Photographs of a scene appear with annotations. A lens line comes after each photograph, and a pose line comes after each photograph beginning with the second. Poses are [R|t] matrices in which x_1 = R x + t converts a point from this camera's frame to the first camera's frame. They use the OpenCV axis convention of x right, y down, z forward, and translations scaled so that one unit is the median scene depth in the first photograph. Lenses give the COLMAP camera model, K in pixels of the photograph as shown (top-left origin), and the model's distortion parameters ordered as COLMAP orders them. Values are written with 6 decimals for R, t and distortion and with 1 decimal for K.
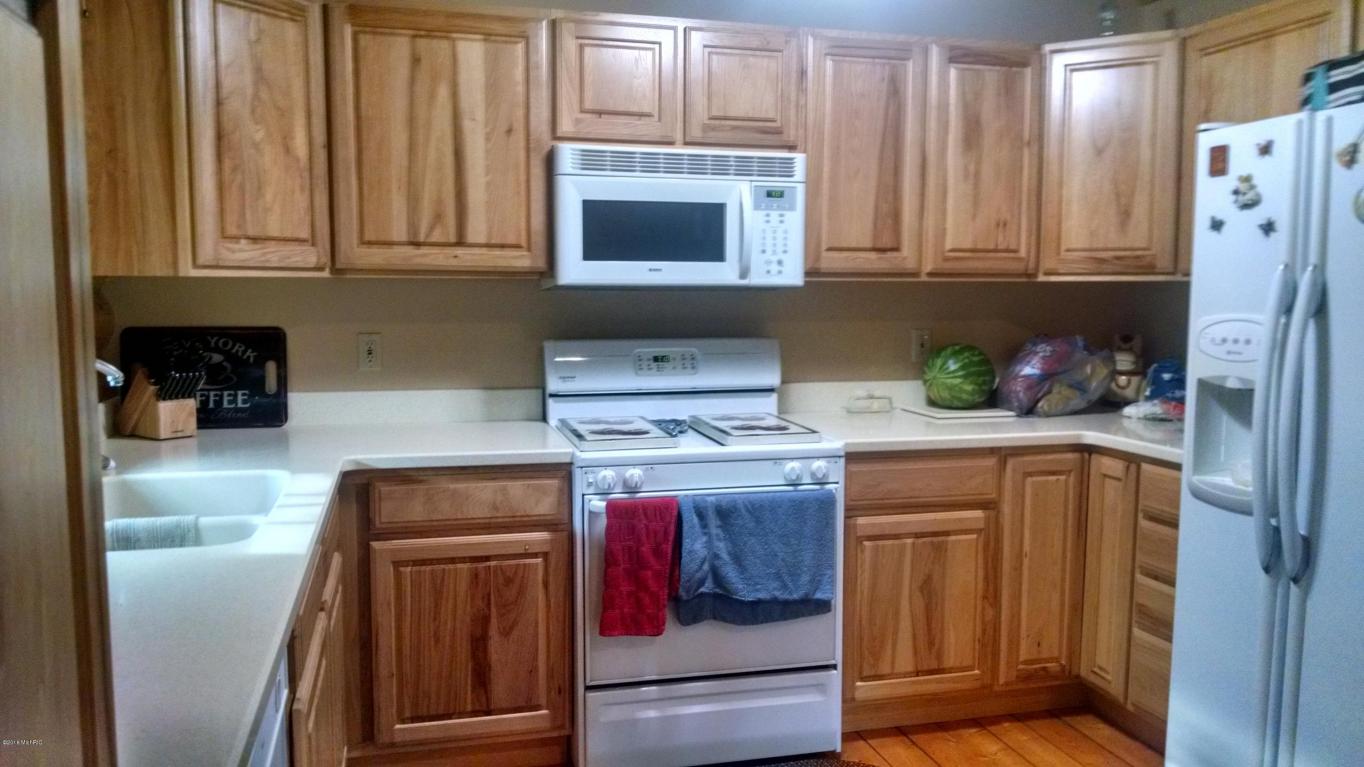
lens RADIAL K [[1063.7, 0, 685.9], [0, 1063.7, 390.9], [0, 0, 1]] dist [0.038262, -0.071712]
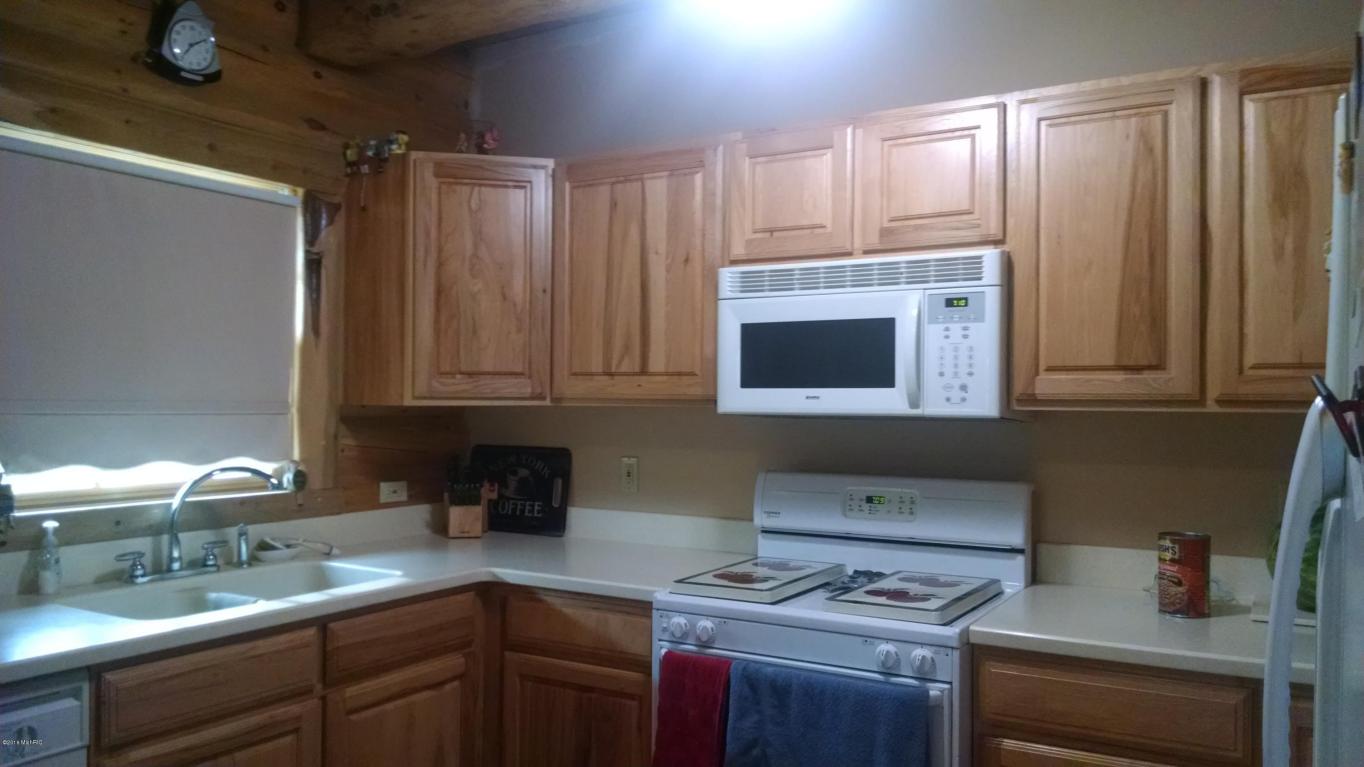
lens RADIAL K [[1063.7, 0, 677.9], [0, 1063.7, 381.6], [0, 0, 1]] dist [0.038262, -0.071712]
pose [[0.685720, -0.011662, -0.727772, 0.543039], [-0.072129, 0.993861, -0.083887, -0.045530], [0.724282, 0.110017, 0.680670, 0.322429]]
